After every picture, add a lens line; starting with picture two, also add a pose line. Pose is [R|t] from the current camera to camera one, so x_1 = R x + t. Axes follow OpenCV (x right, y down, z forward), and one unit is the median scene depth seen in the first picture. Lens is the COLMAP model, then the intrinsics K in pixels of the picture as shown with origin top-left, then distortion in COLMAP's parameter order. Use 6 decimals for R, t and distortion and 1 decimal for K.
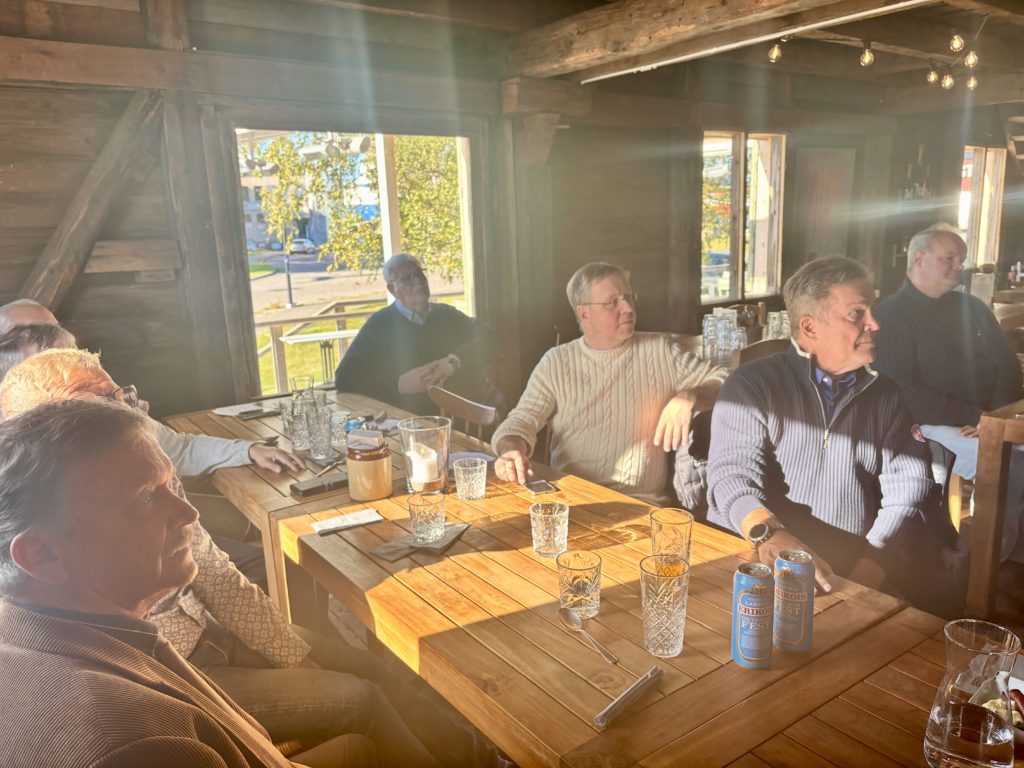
lens RADIAL K [[770.5, 0, 510.3], [0, 770.5, 381.1], [0, 0, 1]] dist [0.030065, -0.023400]
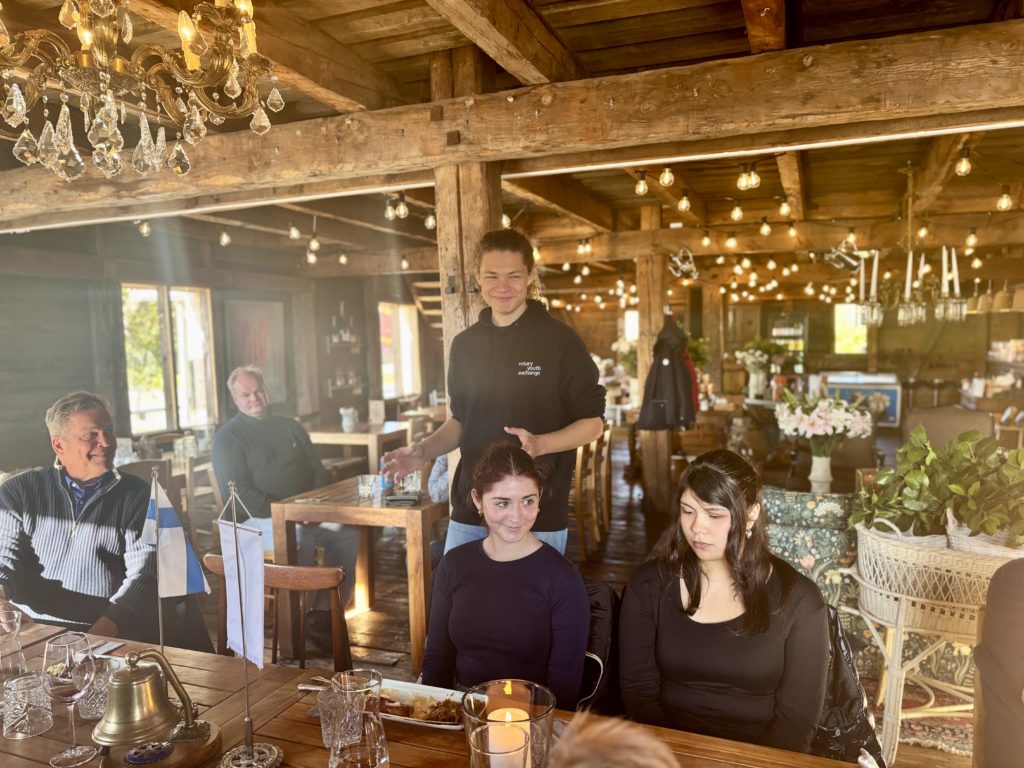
lens RADIAL K [[770.5, 0, 511.0], [0, 770.5, 401.9], [0, 0, 1]] dist [0.030065, -0.023400]
pose [[0.851689, -0.029044, 0.523243, 0.227595], [0.104045, 0.987958, -0.114516, 0.058673], [-0.513616, 0.151973, 0.844454, -0.356644]]
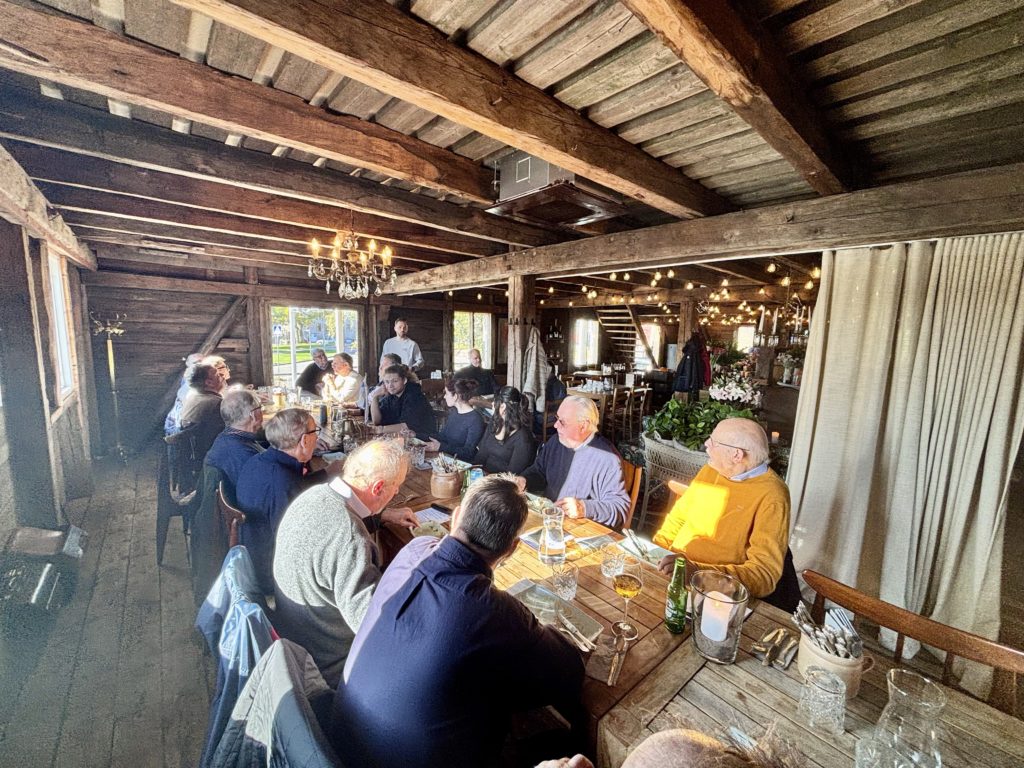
lens RADIAL K [[412.8, 0, 516.4], [0, 412.8, 386.7], [0, 0, 1]] dist [0.000916, -0.000001]
pose [[0.995260, 0.047594, 0.084807, 0.600782], [-0.040757, 0.995913, -0.080603, 0.122282], [-0.088297, 0.076765, 0.993132, -0.888106]]
